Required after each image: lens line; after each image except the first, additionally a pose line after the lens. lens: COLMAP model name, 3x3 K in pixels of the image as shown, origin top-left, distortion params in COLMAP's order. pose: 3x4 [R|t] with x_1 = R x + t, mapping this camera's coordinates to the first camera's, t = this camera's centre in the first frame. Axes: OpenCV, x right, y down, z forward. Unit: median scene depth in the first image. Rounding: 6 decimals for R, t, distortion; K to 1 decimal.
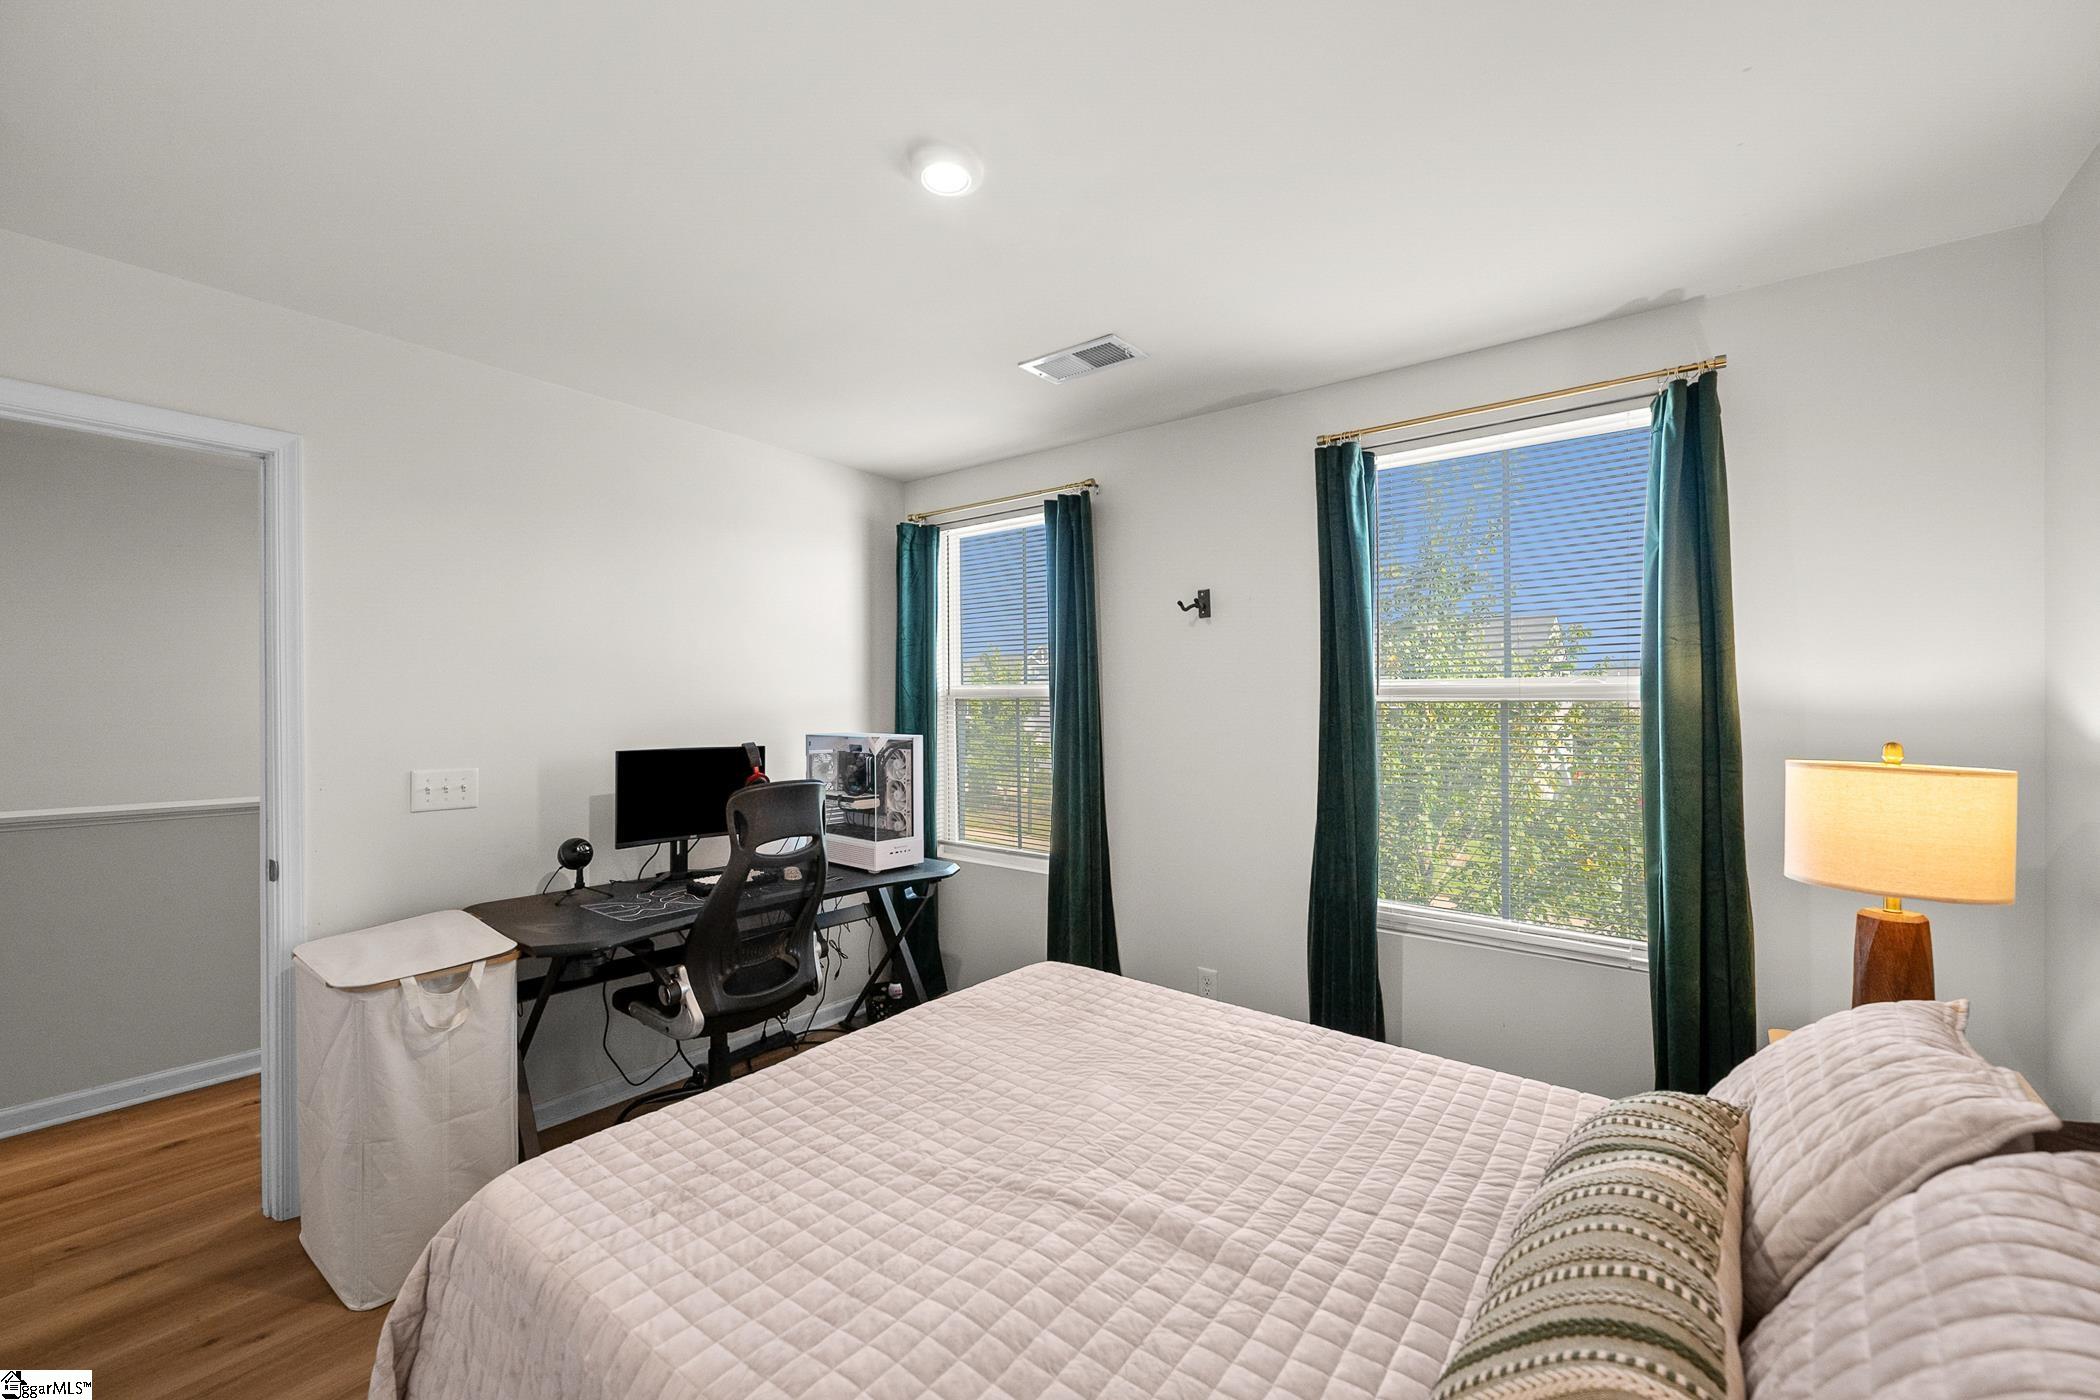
lens RADIAL K [[833.4, 0, 1032.3], [0, 833.4, 701.5], [0, 0, 1]] dist [0.000347, -0.000036]
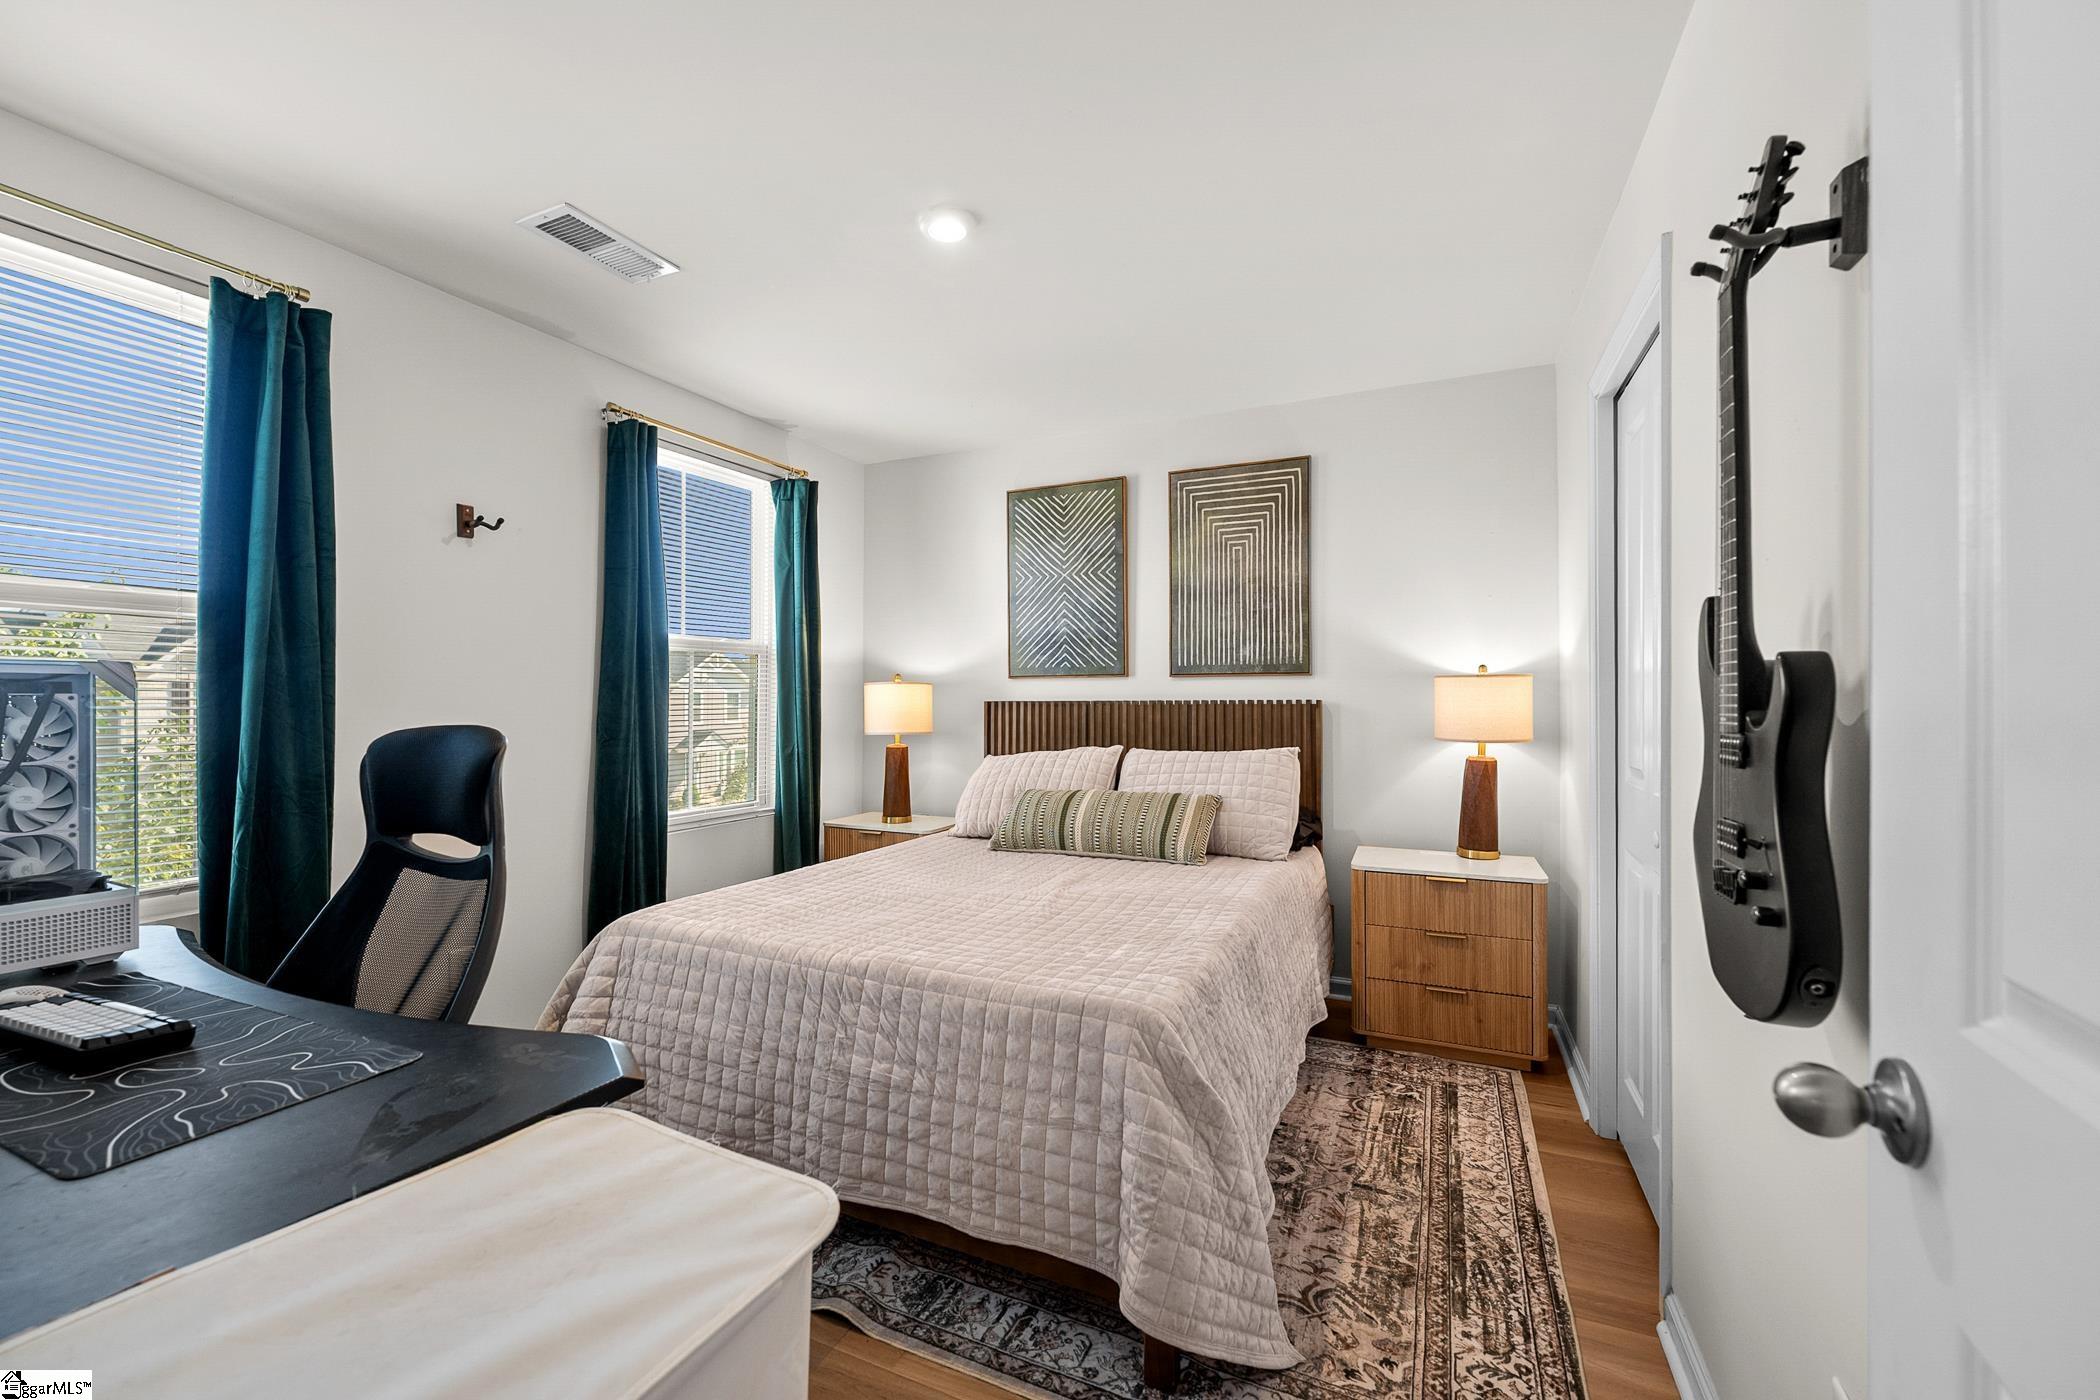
lens RADIAL K [[833.4, 0, 1032.3], [0, 833.4, 701.5], [0, 0, 1]] dist [0.000347, -0.000036]
pose [[-0.248325, -0.016696, 0.968533, -0.905053], [0.005597, 0.999810, 0.018670, 0.055539], [-0.968661, 0.010057, -0.248185, 0.790069]]
